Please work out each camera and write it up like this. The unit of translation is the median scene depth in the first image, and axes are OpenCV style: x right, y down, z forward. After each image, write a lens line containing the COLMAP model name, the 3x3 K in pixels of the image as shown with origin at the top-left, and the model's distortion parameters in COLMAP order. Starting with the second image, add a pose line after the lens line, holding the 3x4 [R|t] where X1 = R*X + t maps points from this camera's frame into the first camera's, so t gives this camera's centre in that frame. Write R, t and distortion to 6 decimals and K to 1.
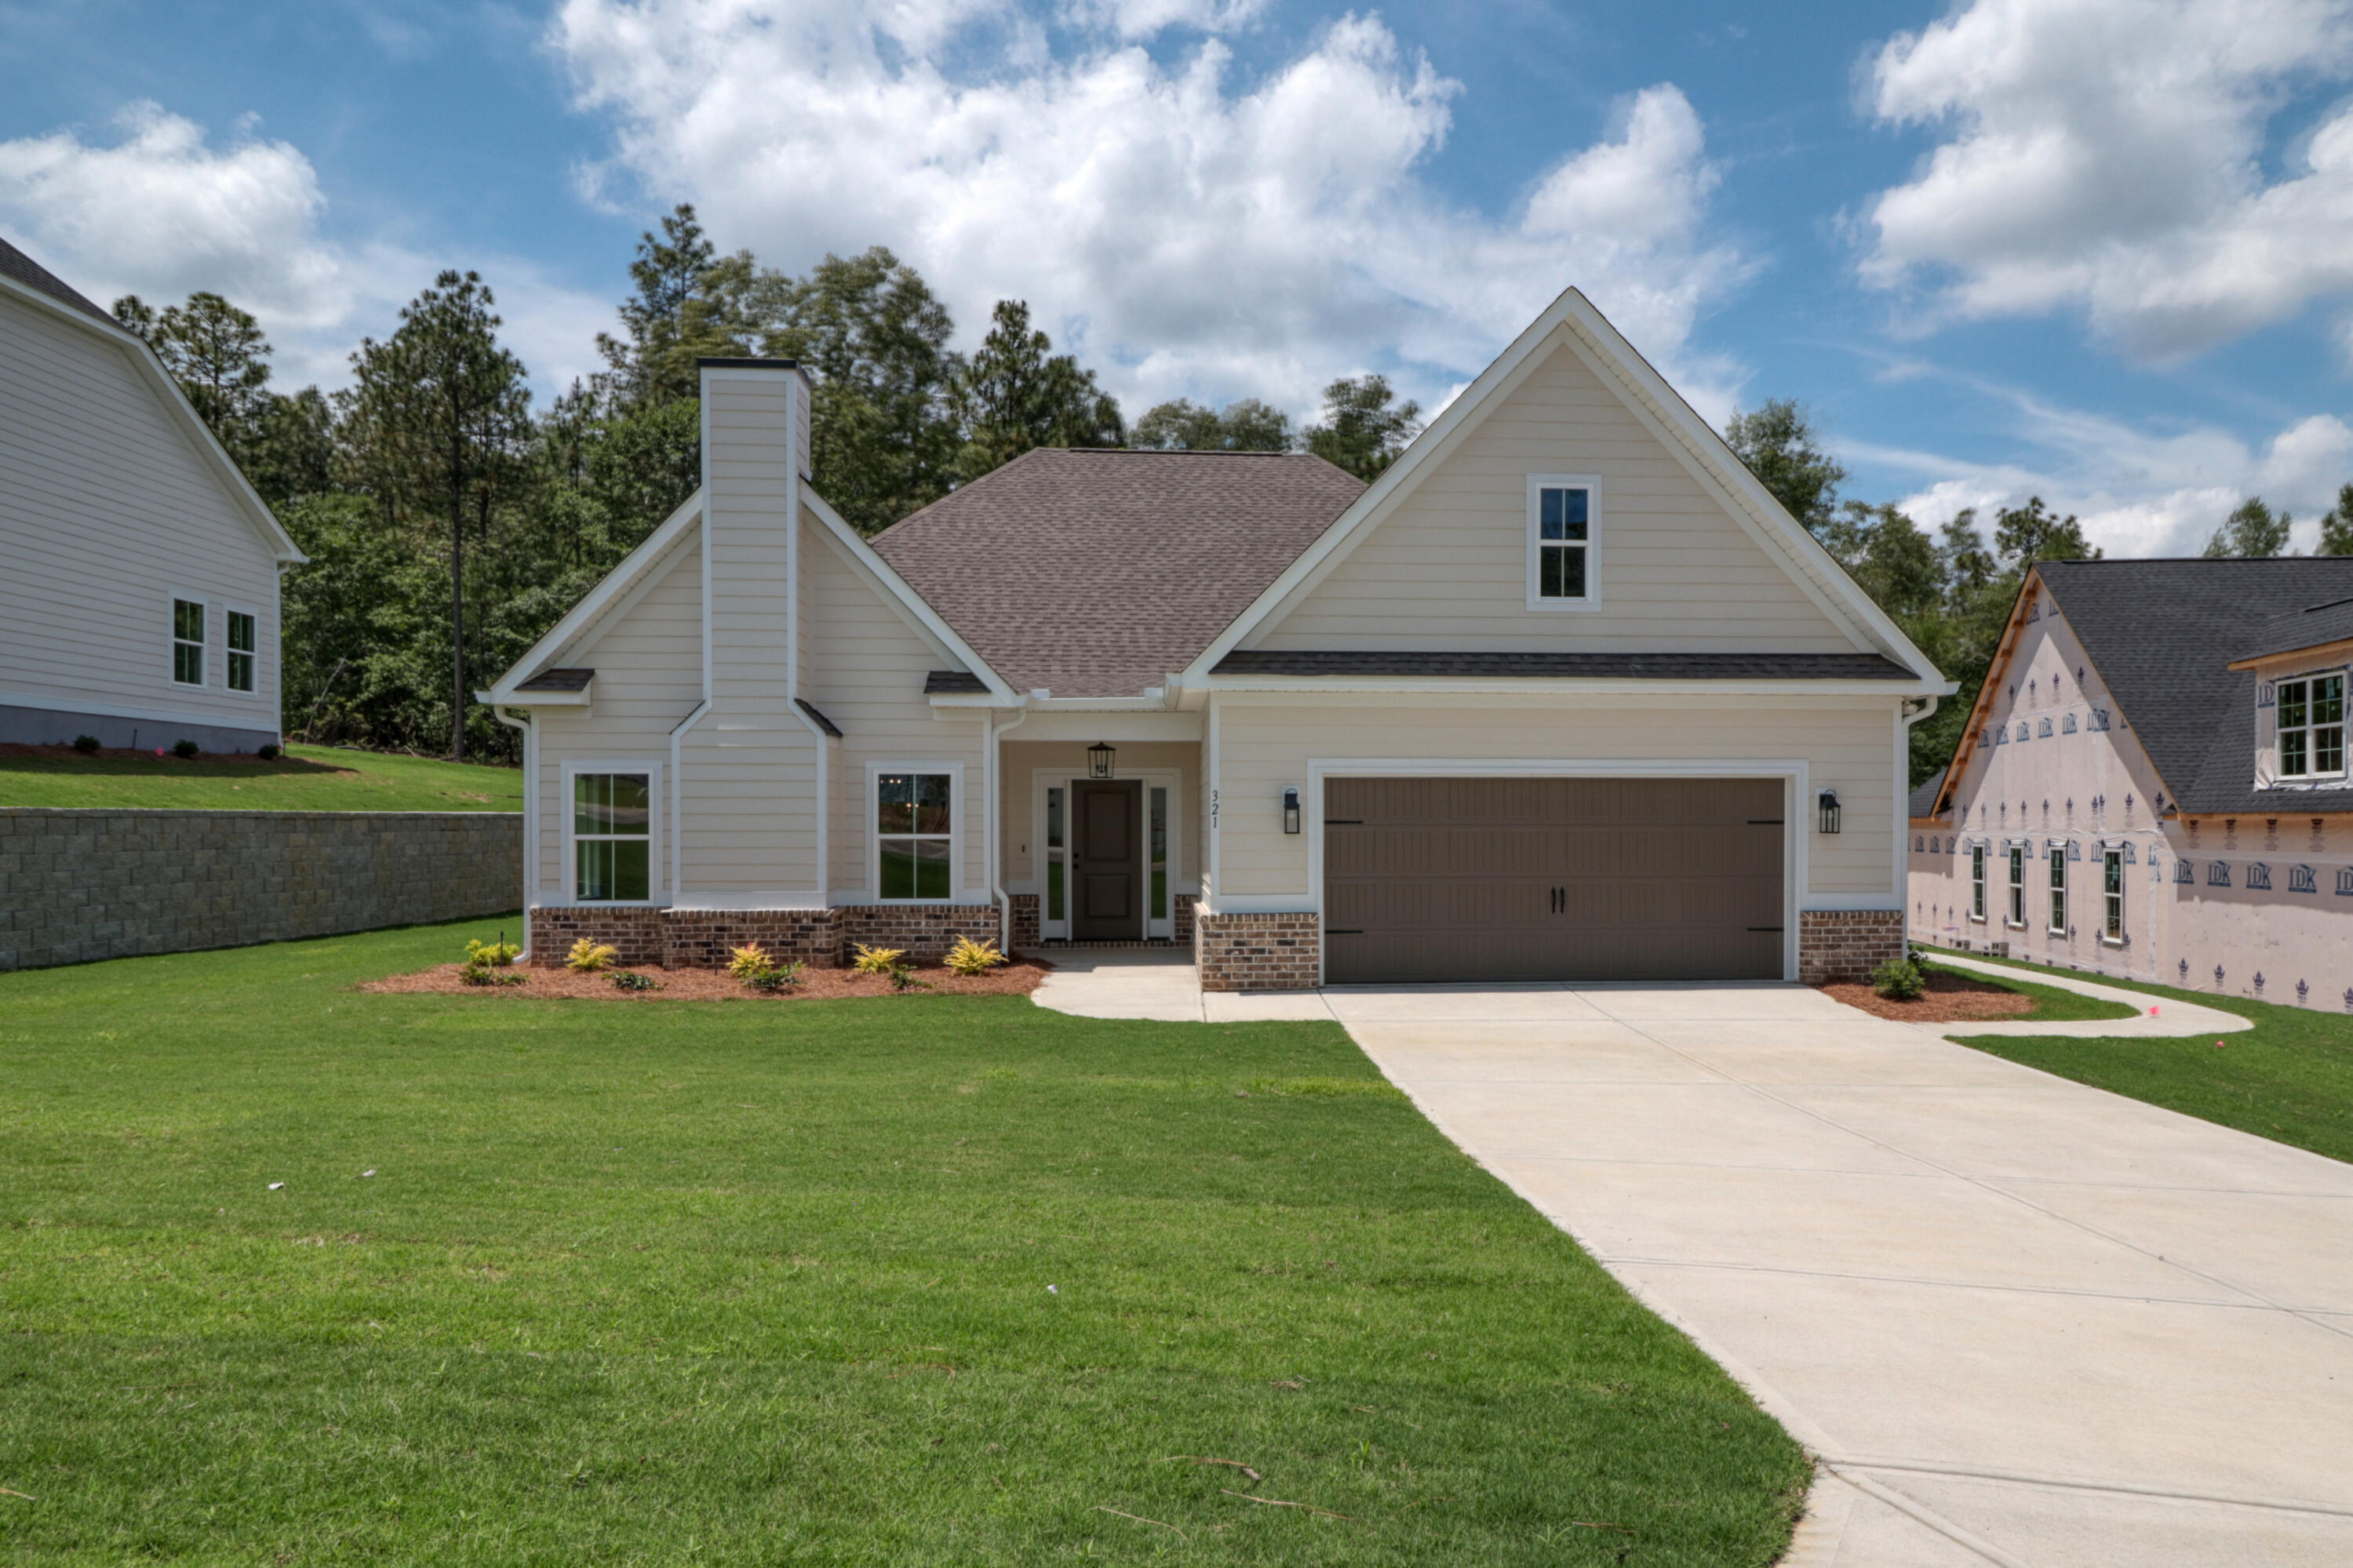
lens RADIAL K [[1355.9, 0, 1174.1], [0, 1355.9, 788.9], [0, 0, 1]] dist [-0.004453, -0.000813]
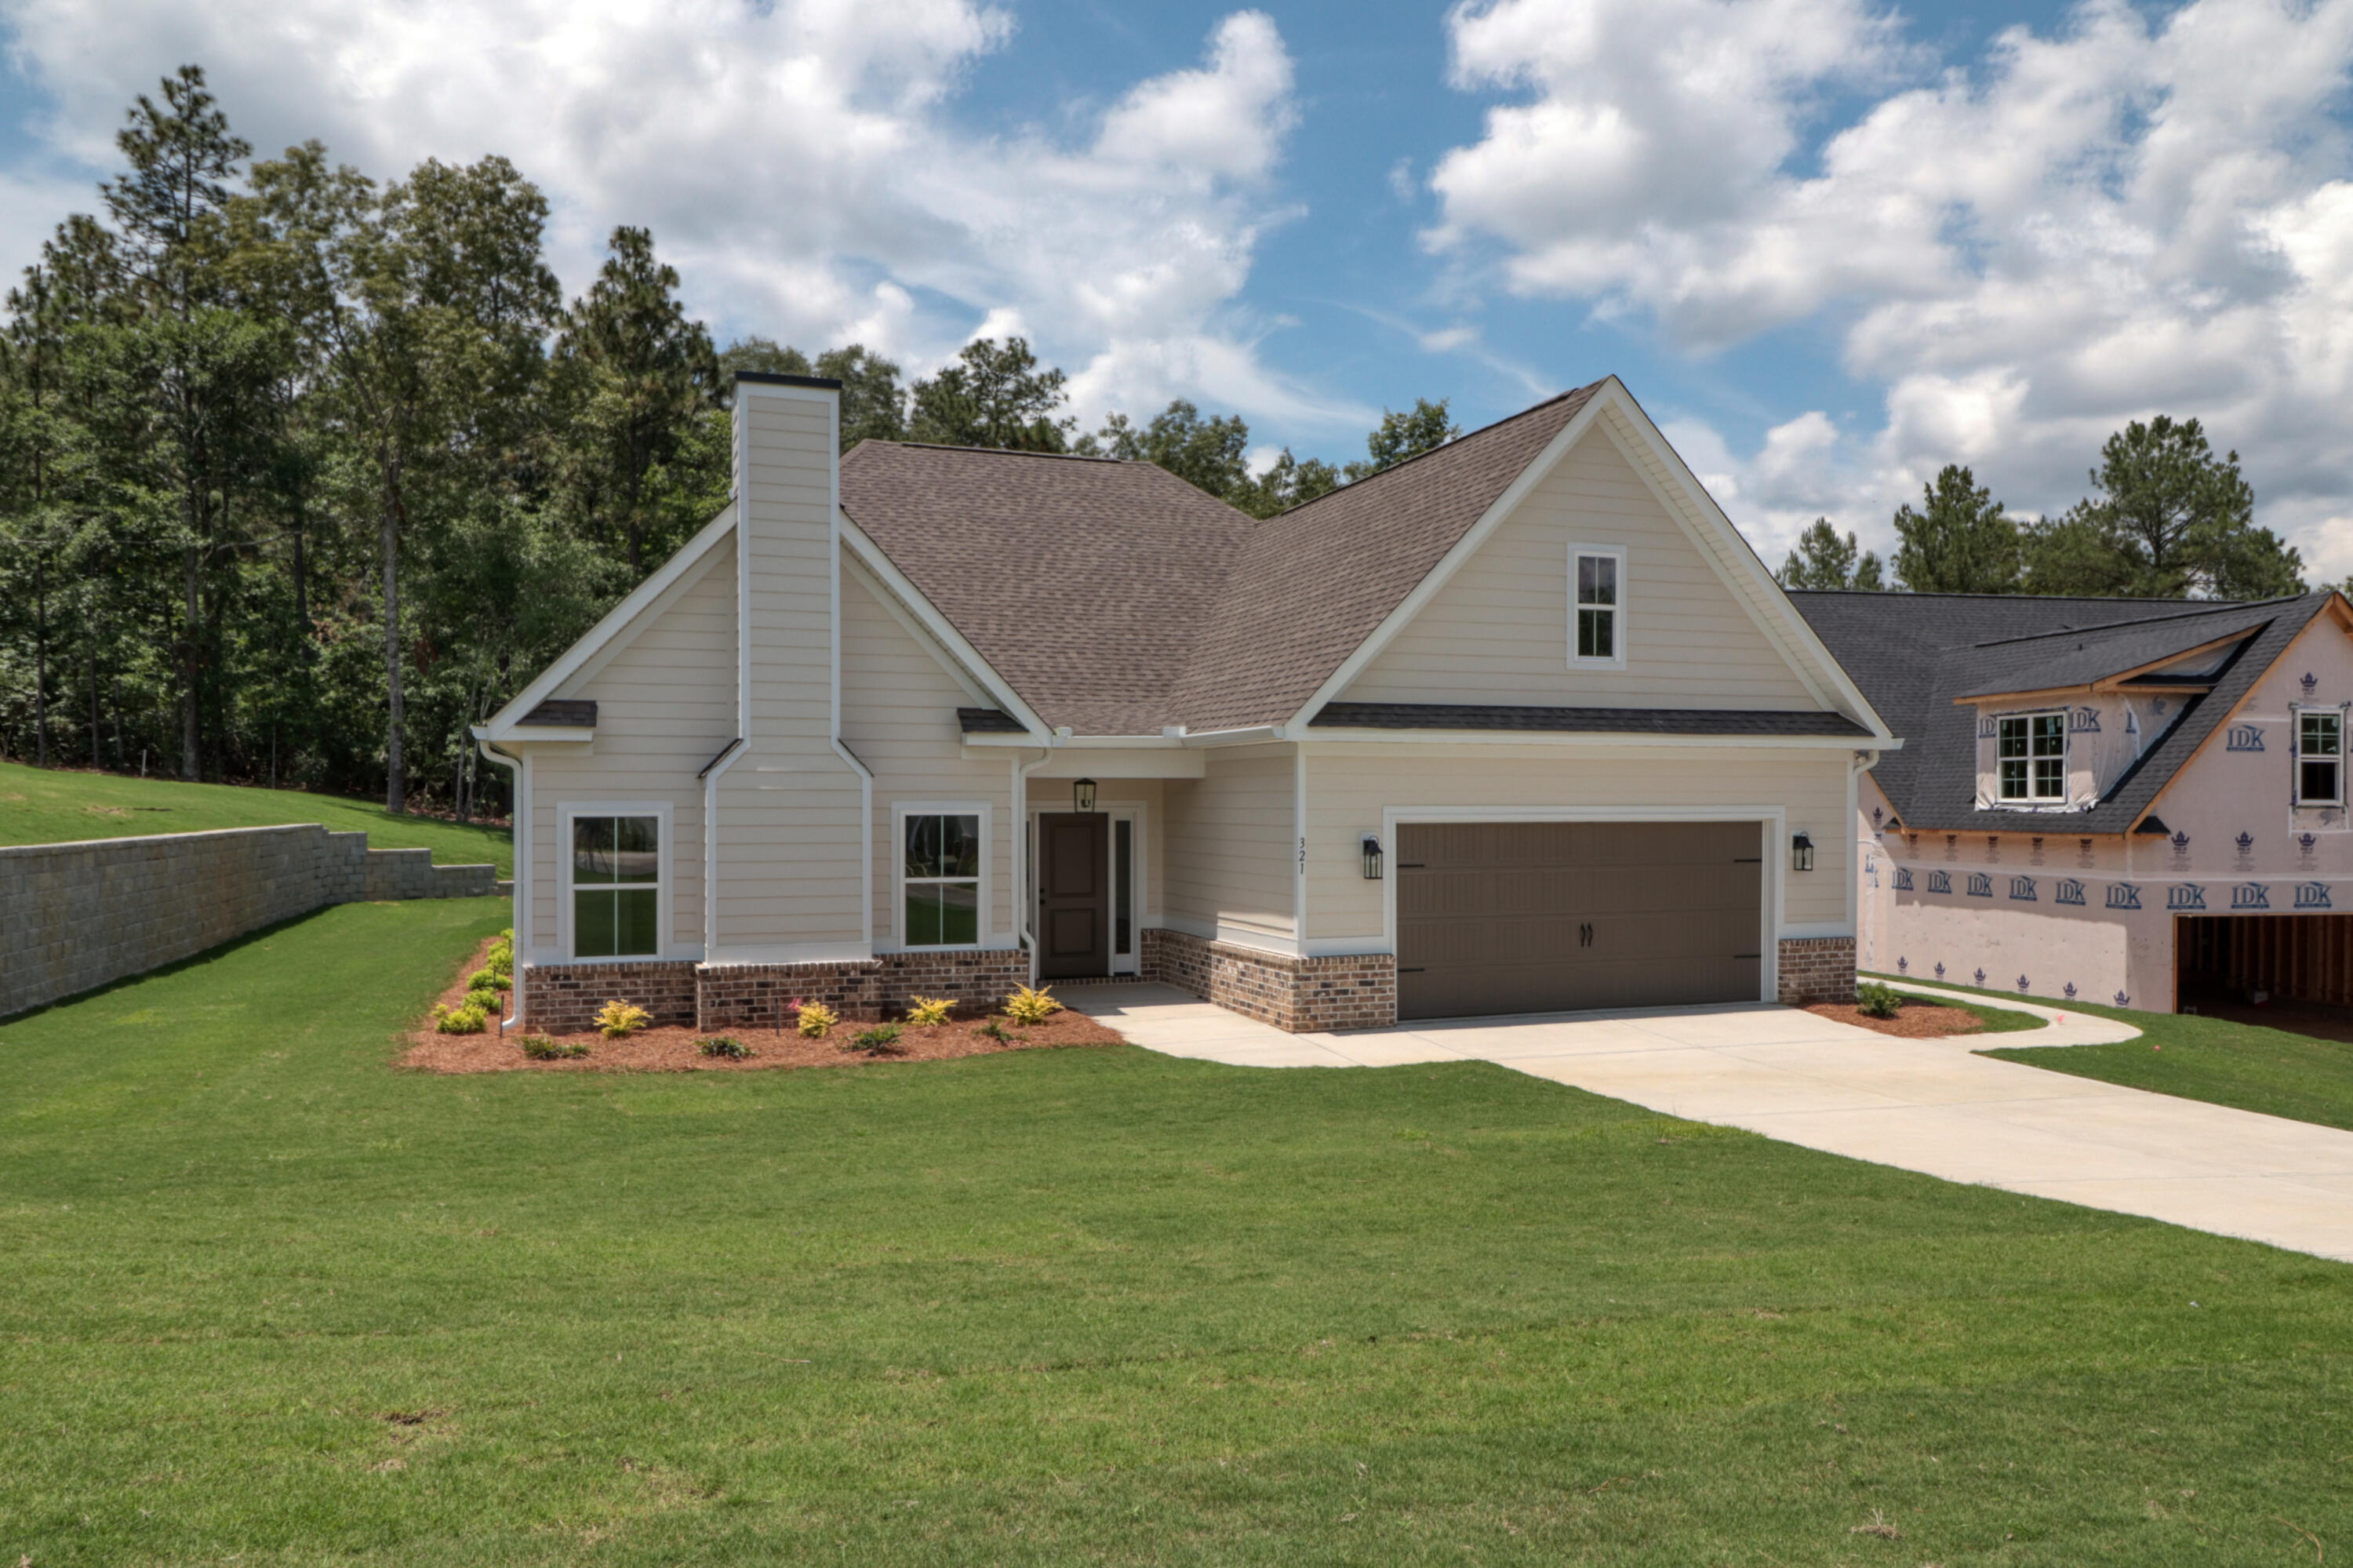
lens RADIAL K [[1461.2, 0, 1178.4], [0, 1461.2, 777.9], [0, 0, 1]] dist [-0.002389, -0.005039]
pose [[0.967244, 0.003930, 0.253818, -0.305669], [-0.003205, 0.999990, -0.003270, -0.035926], [-0.253829, 0.002349, 0.967246, -0.045105]]
